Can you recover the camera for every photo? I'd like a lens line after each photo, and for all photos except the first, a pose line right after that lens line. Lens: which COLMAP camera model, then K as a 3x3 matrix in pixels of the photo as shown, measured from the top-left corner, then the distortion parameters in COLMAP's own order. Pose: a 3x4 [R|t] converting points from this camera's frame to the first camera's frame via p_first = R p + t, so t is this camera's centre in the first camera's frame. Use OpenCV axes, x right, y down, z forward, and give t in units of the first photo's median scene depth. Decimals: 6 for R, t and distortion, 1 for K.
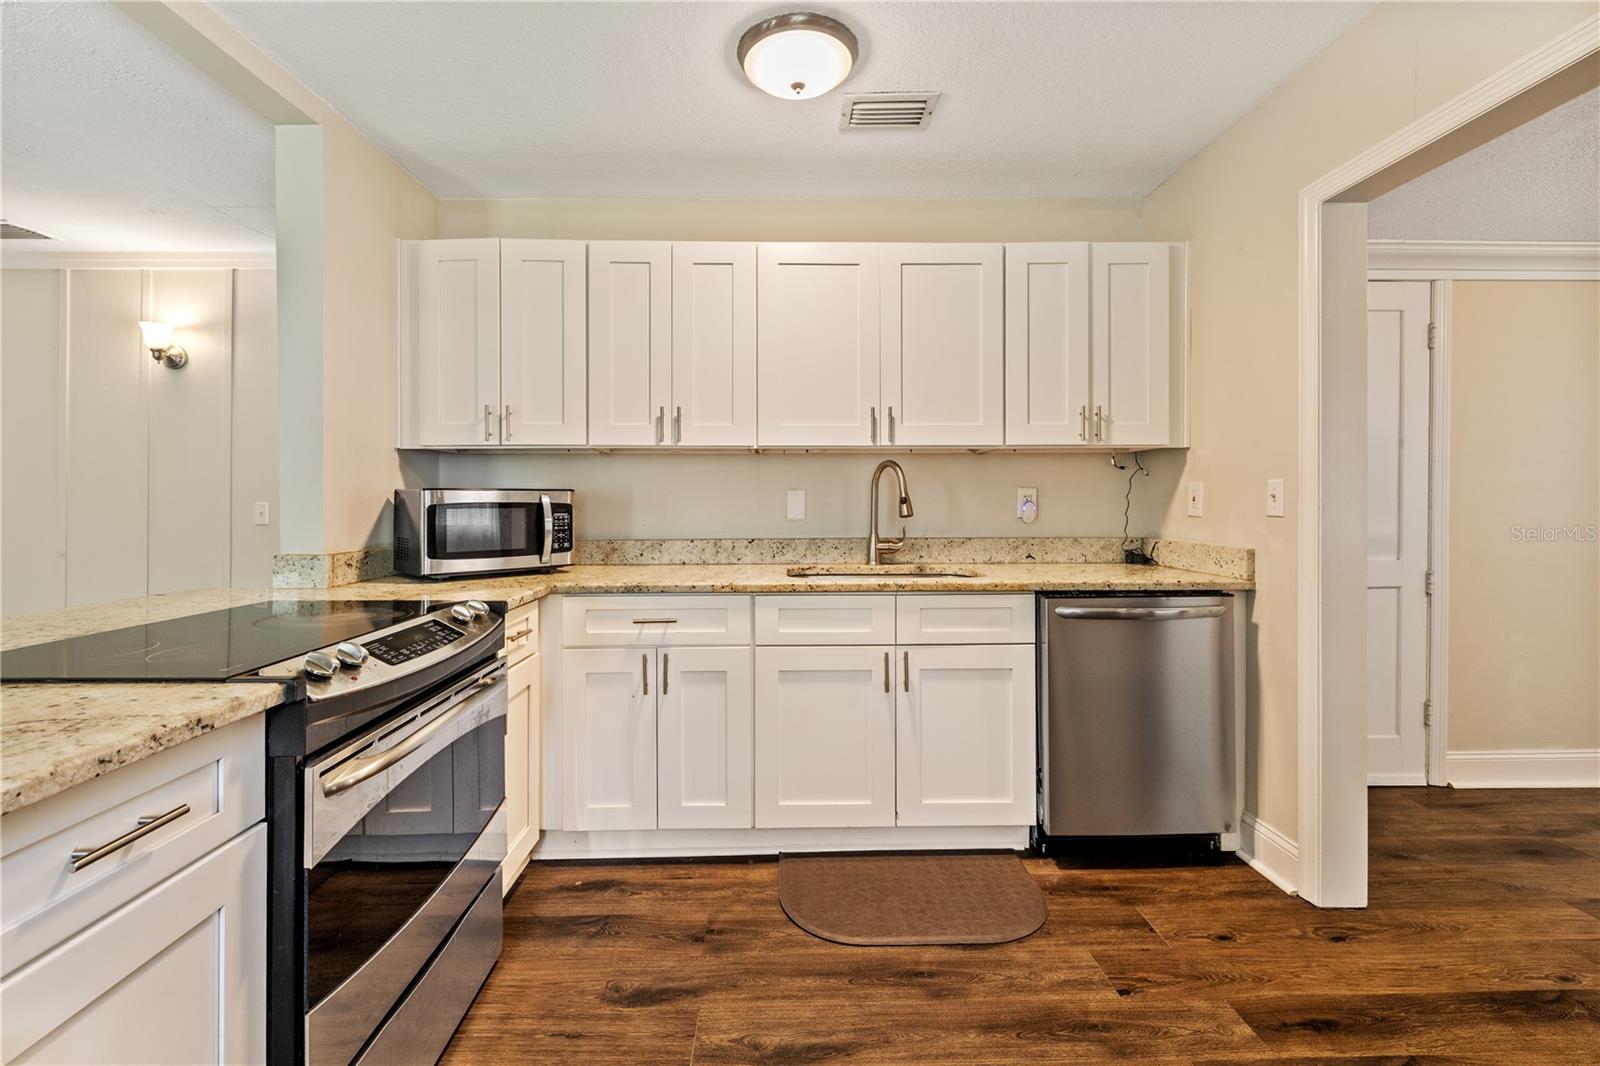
lens RADIAL K [[678.5, 0, 791.6], [0, 678.5, 501.5], [0, 0, 1]] dist [0.000275, 0.000024]
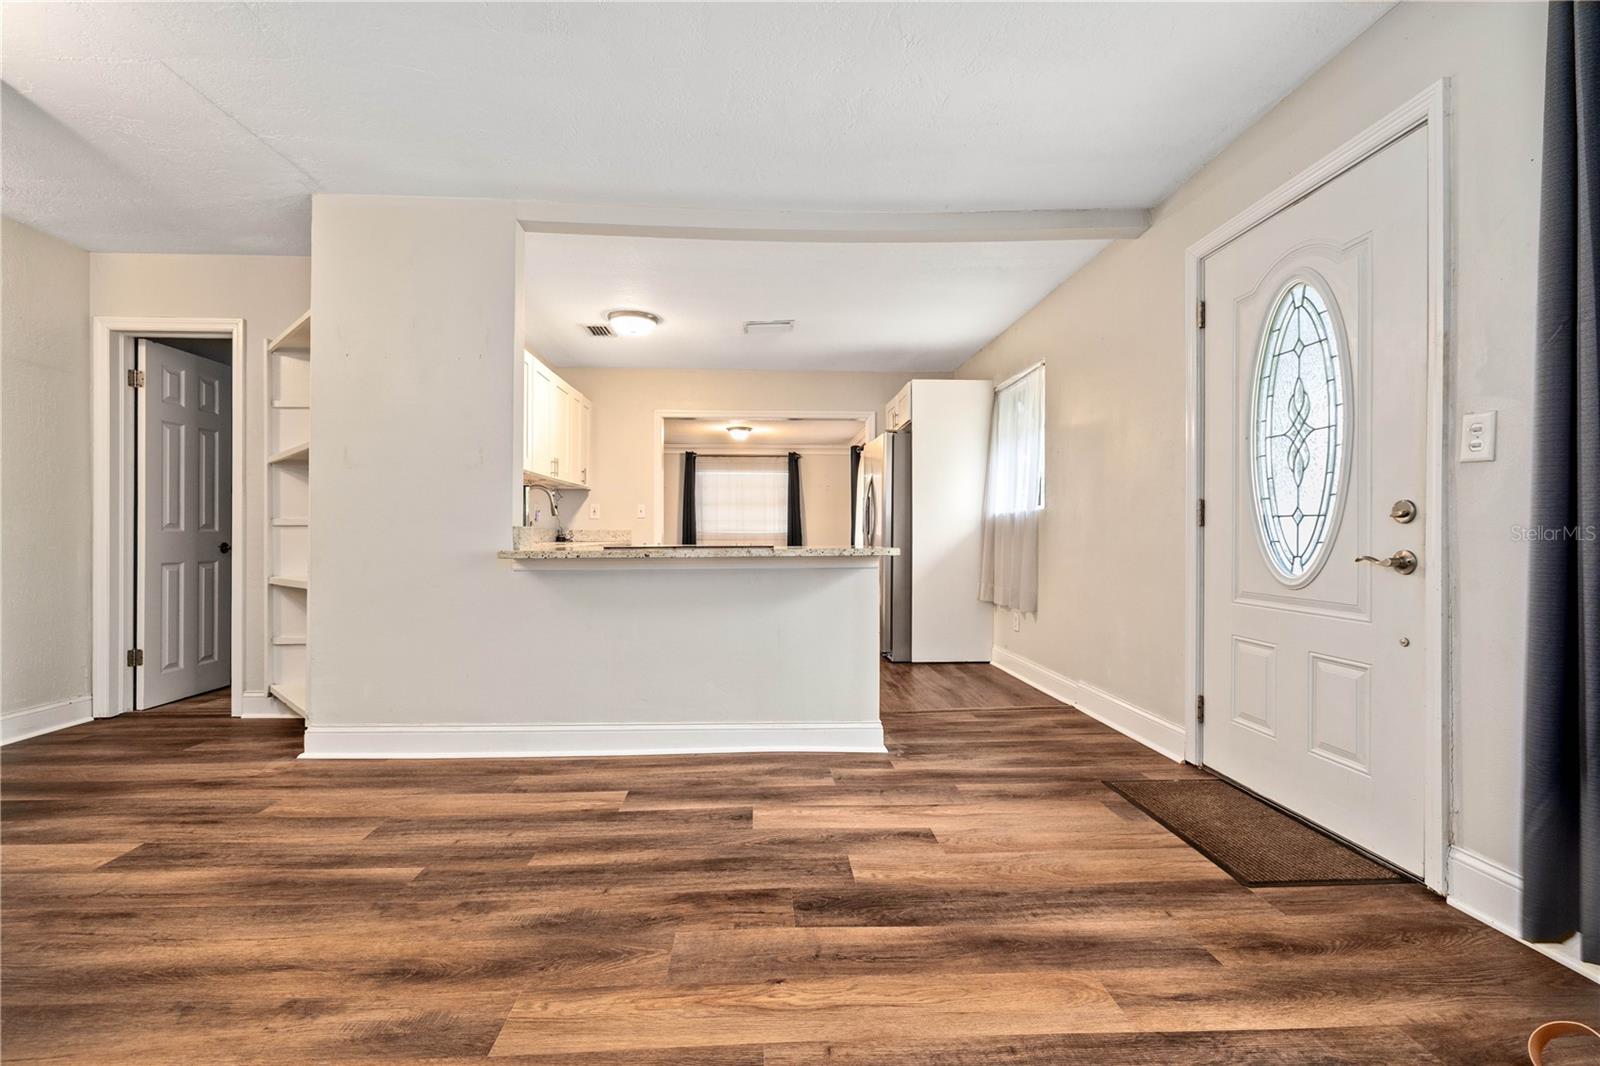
lens RADIAL K [[680.0, 0, 798.5], [0, 680.0, 534.8], [0, 0, 1]] dist [0.003875, 0.000223]
pose [[-0.051385, 0.002487, 0.998676, -1.822726], [-0.001044, 0.999996, -0.002544, 0.083174], [-0.998678, -0.001174, -0.051382, 0.407505]]
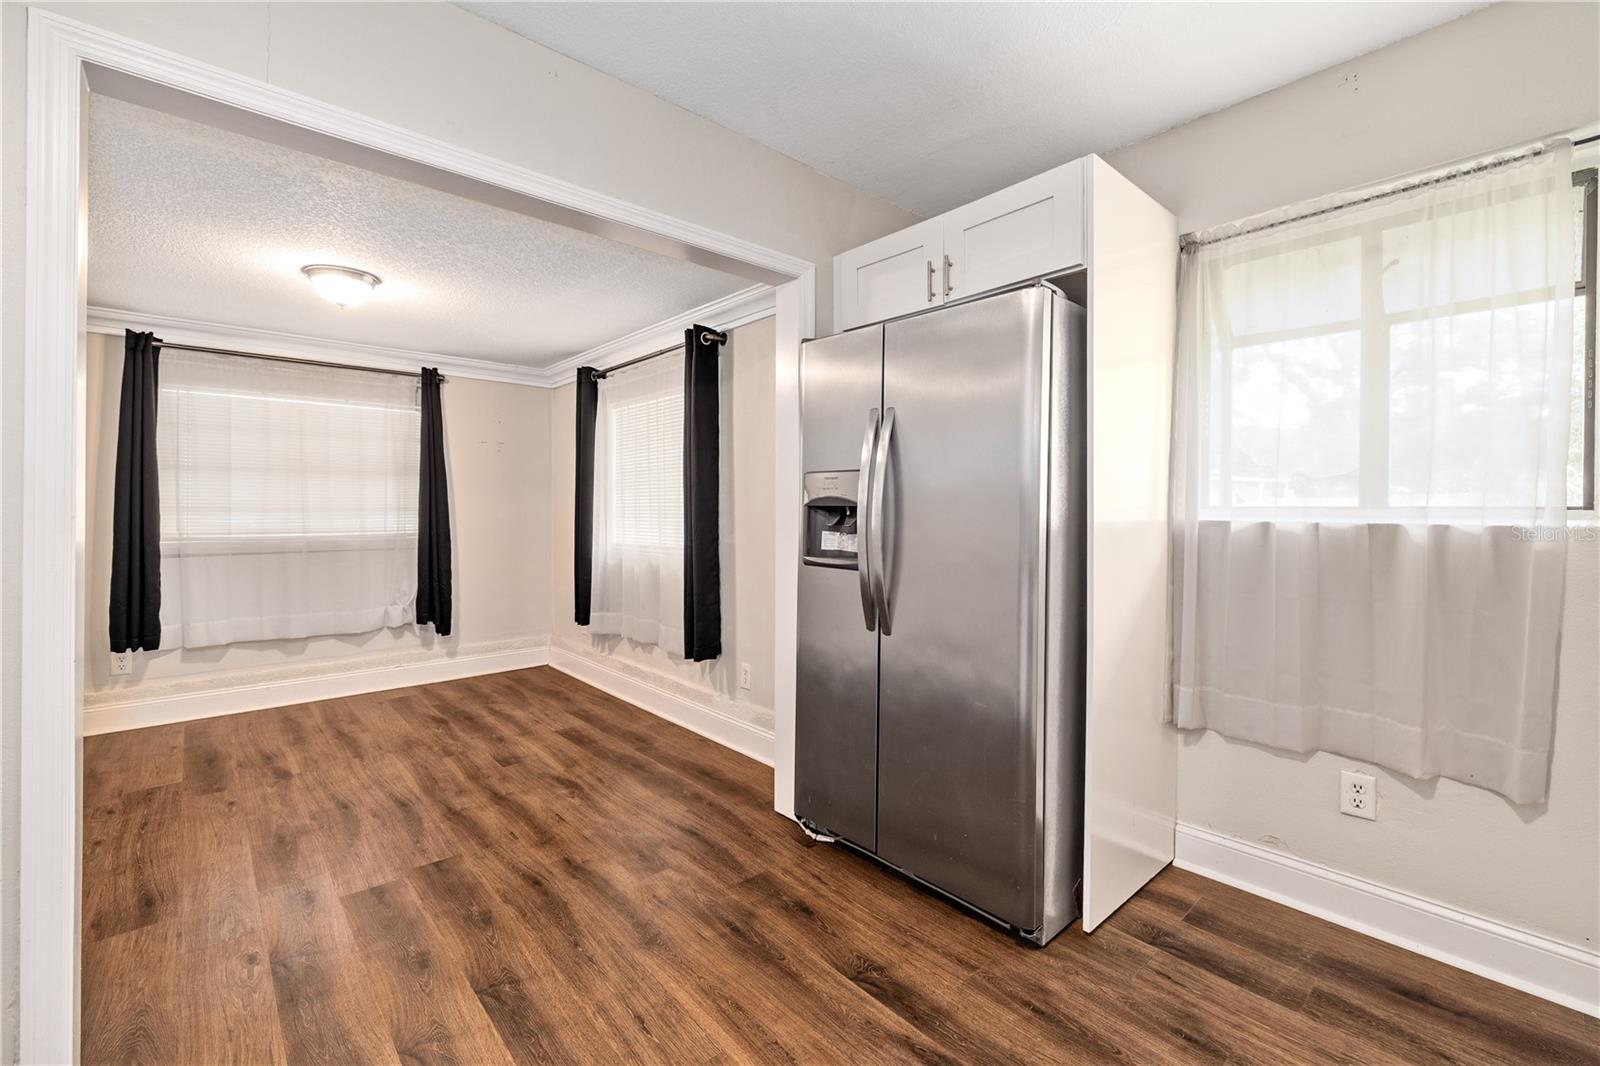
lens RADIAL K [[682.8, 0, 791.5], [0, 682.8, 507.0], [0, 0, 1]] dist [0.000055, 0.000041]
pose [[-0.652277, 0.003373, 0.757973, -0.141460], [-0.000928, 0.999986, -0.005248, 0.001901], [-0.757980, -0.004127, -0.652264, 0.694245]]
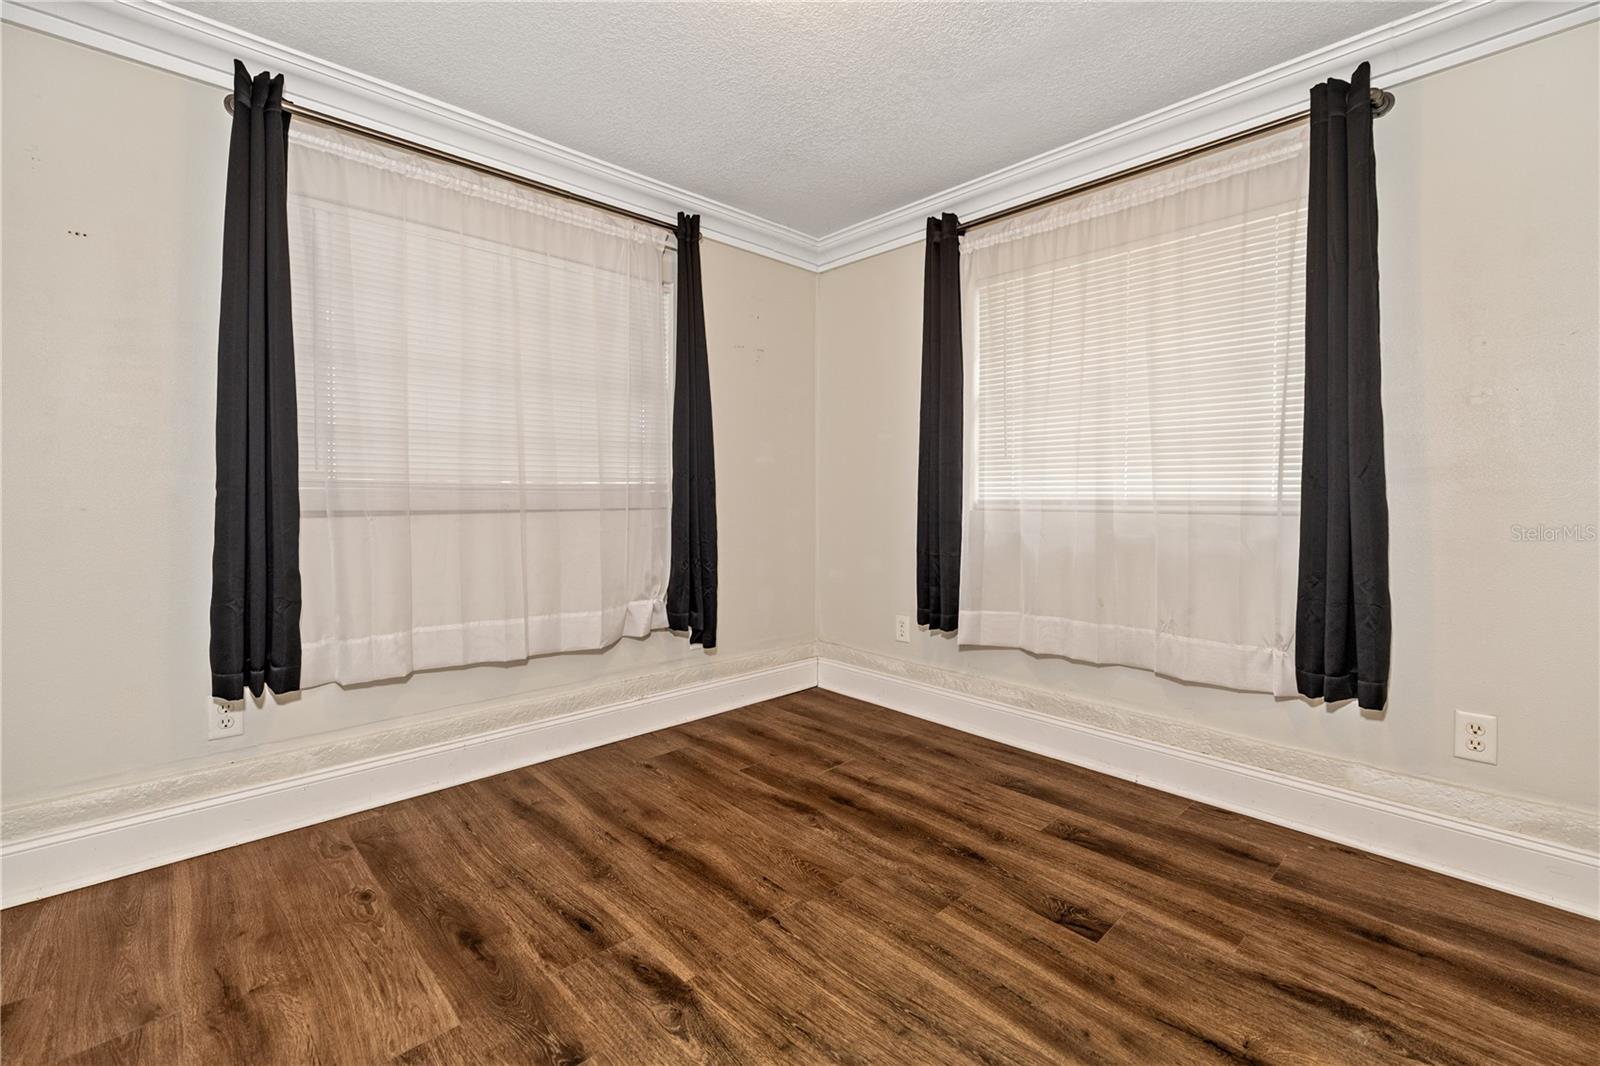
lens RADIAL K [[696.2, 0, 798.3], [0, 696.2, 502.9], [0, 0, 1]] dist [0.000525, 0.001119]
pose [[-0.676087, -0.008814, 0.736769, 0.856318], [0.000322, 0.999925, 0.012258, 0.077034], [-0.736822, 0.008524, -0.676033, 0.874926]]
